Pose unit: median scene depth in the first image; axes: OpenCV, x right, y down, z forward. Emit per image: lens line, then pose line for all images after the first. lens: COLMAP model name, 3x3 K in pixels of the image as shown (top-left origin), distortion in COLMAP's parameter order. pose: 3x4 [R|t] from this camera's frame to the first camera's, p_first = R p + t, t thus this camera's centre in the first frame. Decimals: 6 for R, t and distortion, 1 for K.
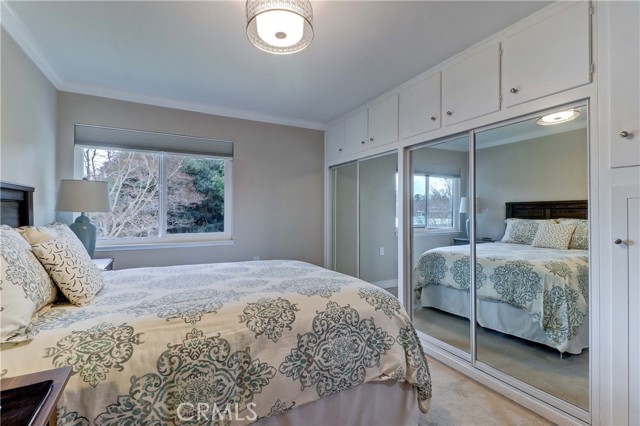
lens RADIAL K [[295.5, 0, 319.5], [0, 295.5, 211.9], [0, 0, 1]] dist [0.020366, -0.012629]
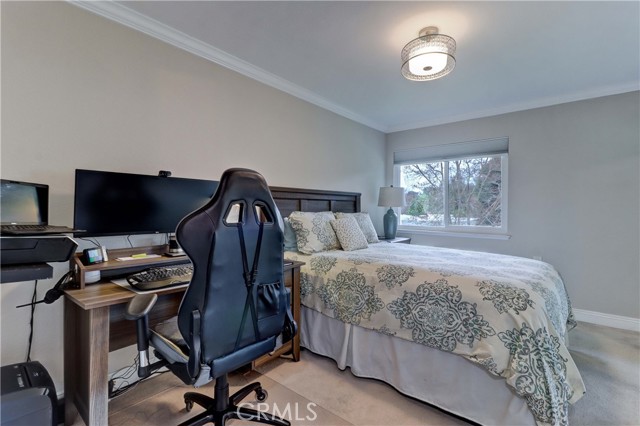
lens RADIAL K [[295.5, 0, 319.8], [0, 295.5, 209.3], [0, 0, 1]] dist [0.020366, -0.012629]
pose [[0.366014, 0.008212, -0.930573, 1.067073], [-0.006876, 0.999958, 0.006119, 0.014672], [0.930584, 0.004159, 0.366055, 0.092215]]
